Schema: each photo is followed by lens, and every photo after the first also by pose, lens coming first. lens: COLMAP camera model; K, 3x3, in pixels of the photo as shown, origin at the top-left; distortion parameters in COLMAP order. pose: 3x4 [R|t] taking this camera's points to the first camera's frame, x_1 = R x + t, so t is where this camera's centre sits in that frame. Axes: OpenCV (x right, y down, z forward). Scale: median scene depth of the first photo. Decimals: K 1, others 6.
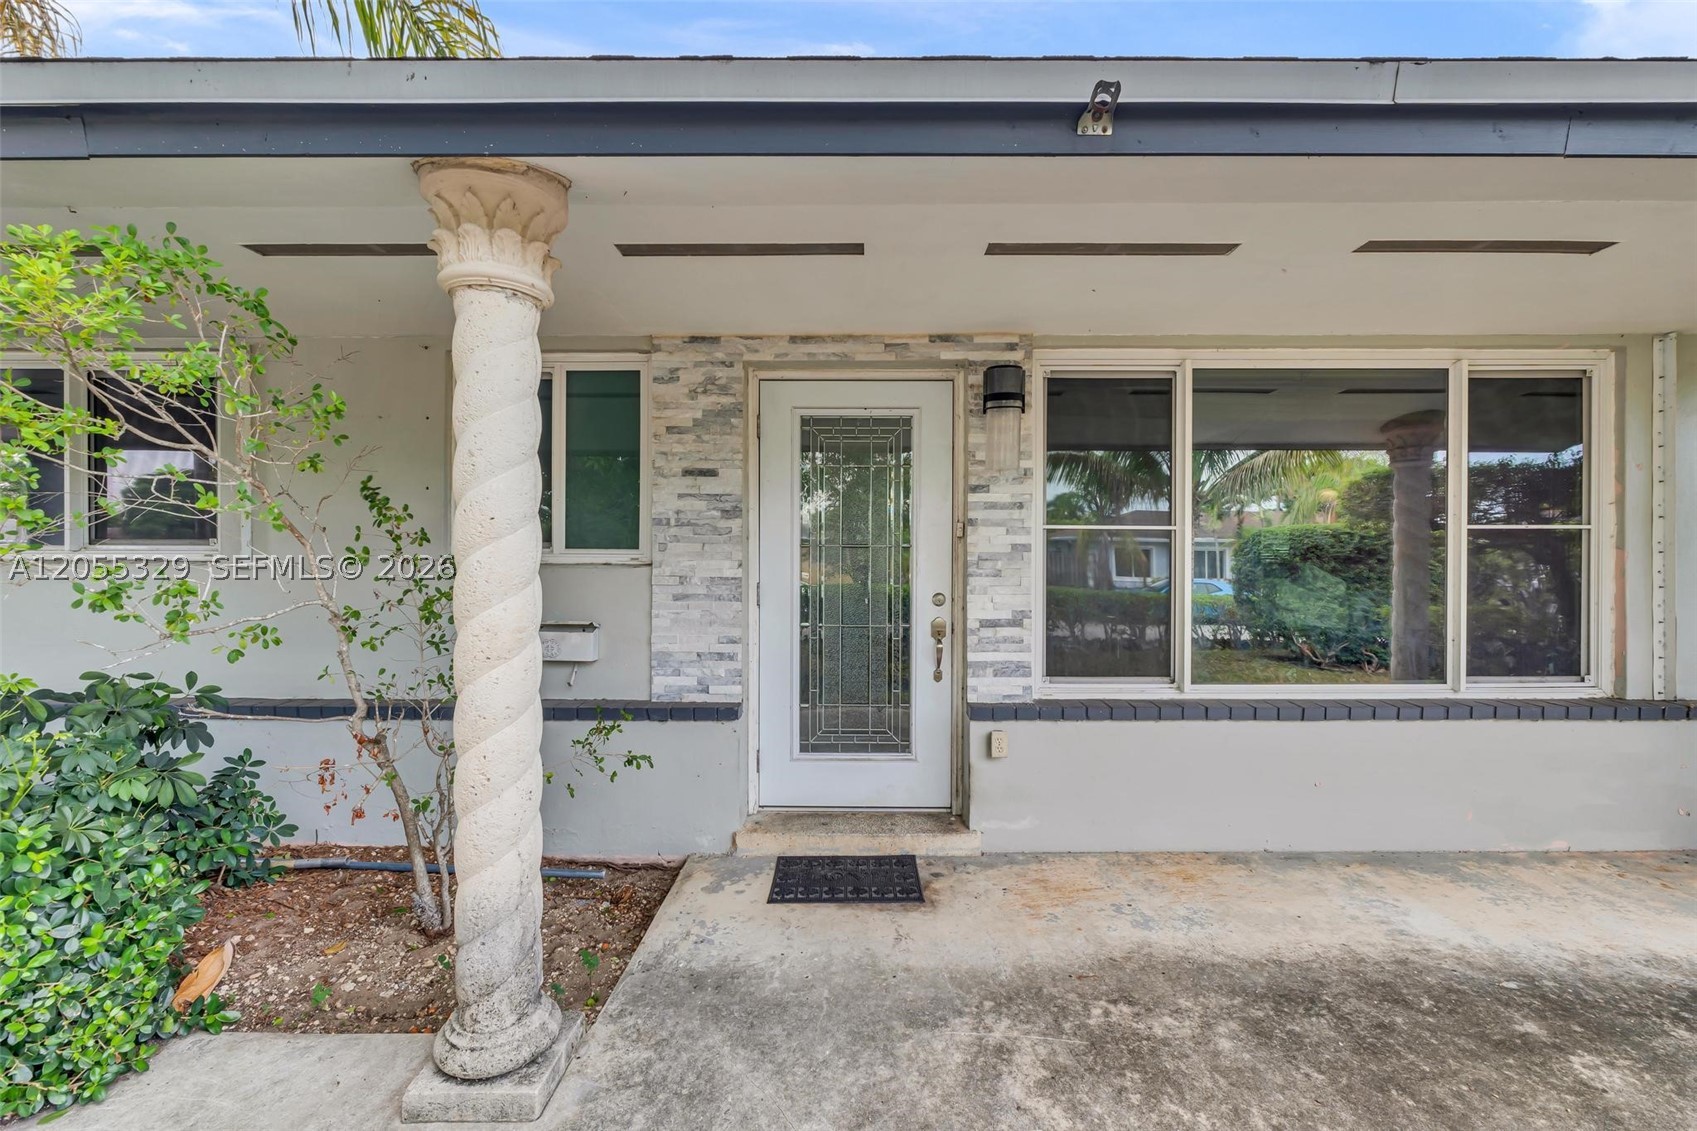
lens RADIAL K [[729.0, 0, 851.4], [0, 729.0, 571.7], [0, 0, 1]] dist [-0.006487, 0.000152]
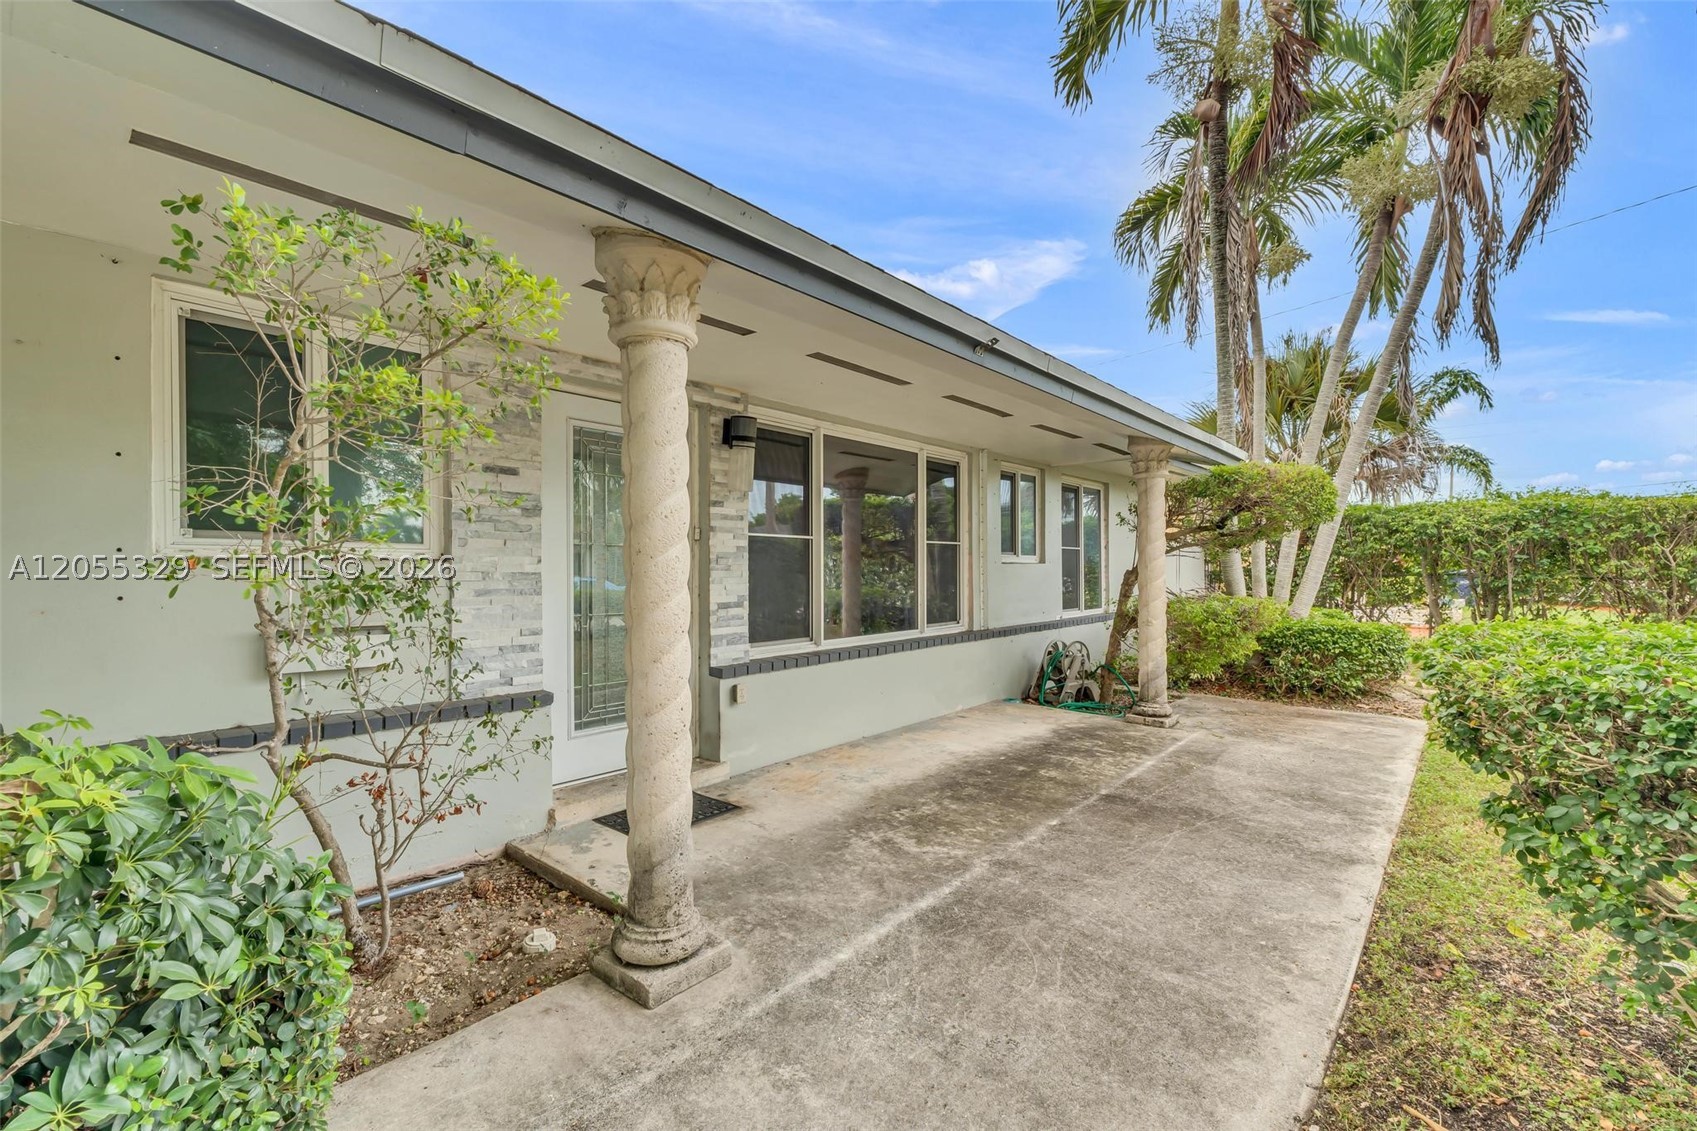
lens RADIAL K [[729.0, 0, 849.5], [0, 729.0, 570.3], [0, 0, 1]] dist [-0.006487, 0.000152]
pose [[0.643581, -0.004966, 0.765362, -0.677641], [0.005684, 0.999982, 0.001709, 0.005279], [-0.765357, 0.003250, 0.643598, -0.029814]]
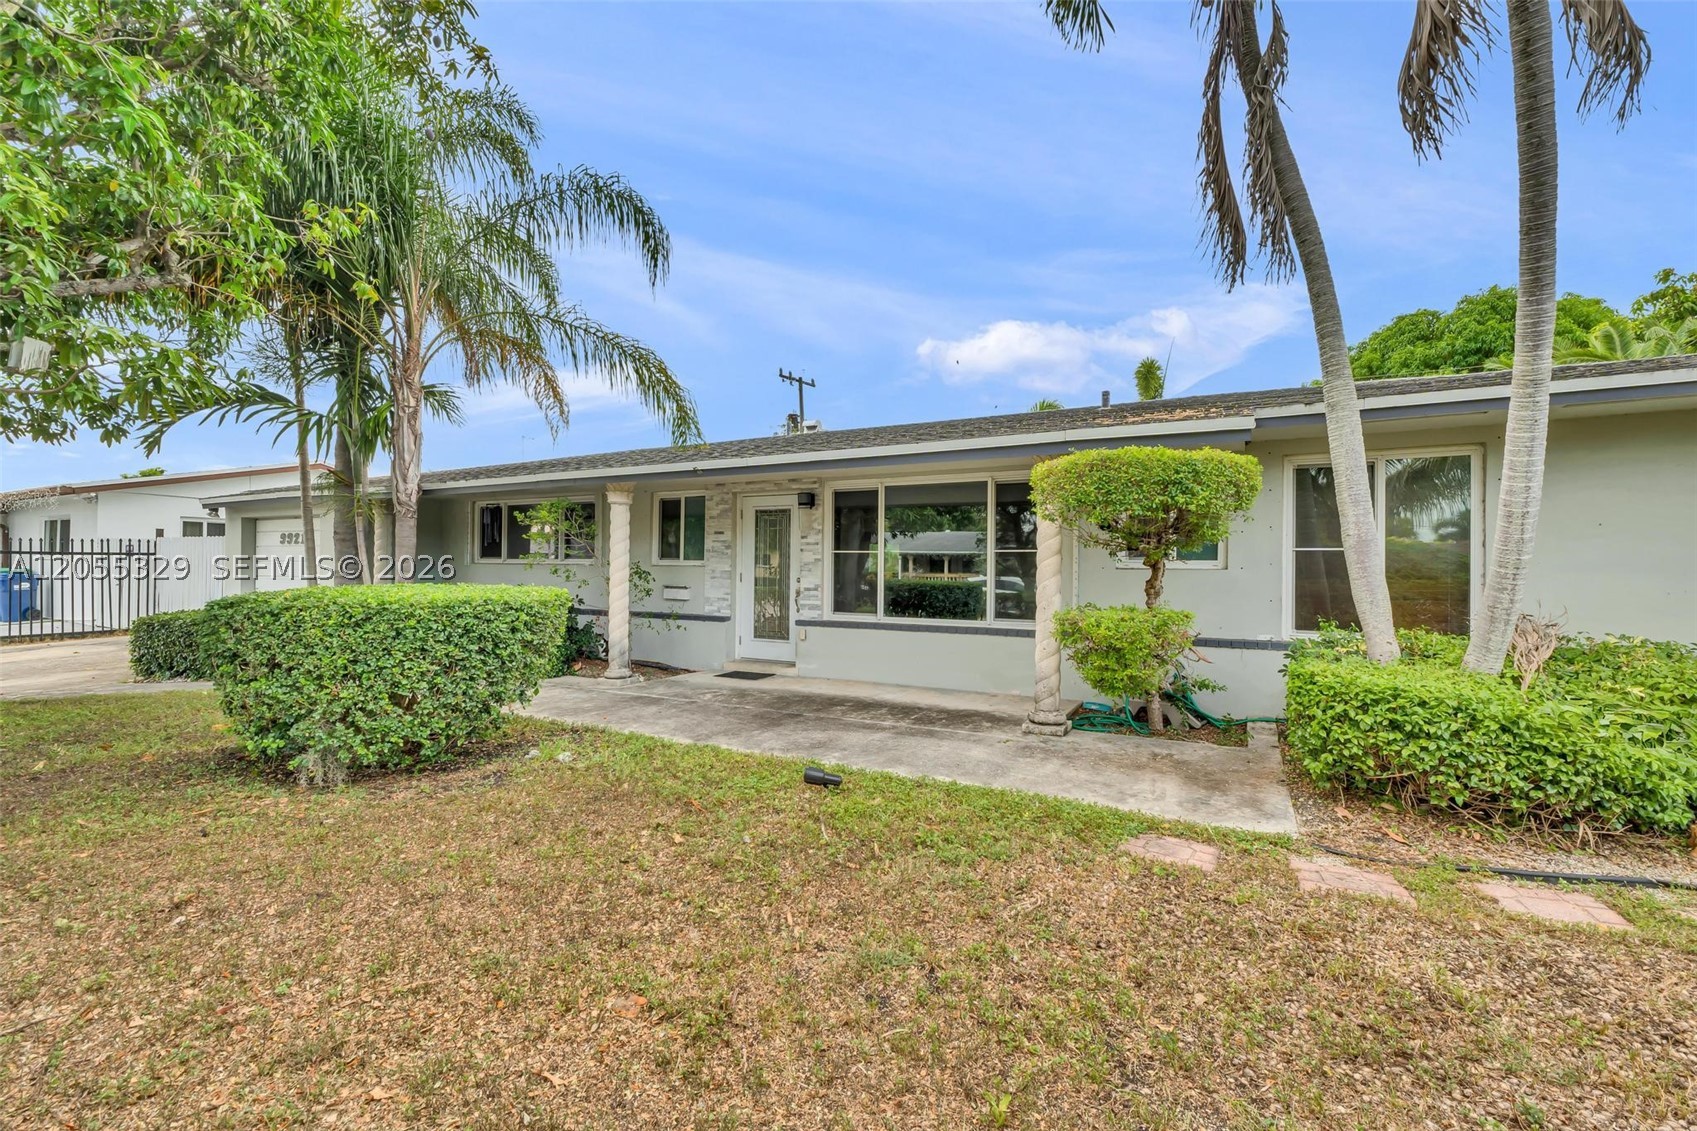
lens RADIAL K [[729.0, 0, 844.2], [0, 729.0, 570.0], [0, 0, 1]] dist [-0.006487, 0.000152]
pose [[0.882440, 0.006449, -0.470381, 1.520486], [-0.010411, 0.999929, -0.005822, 0.015936], [0.470310, 0.010035, 0.882444, -1.222764]]
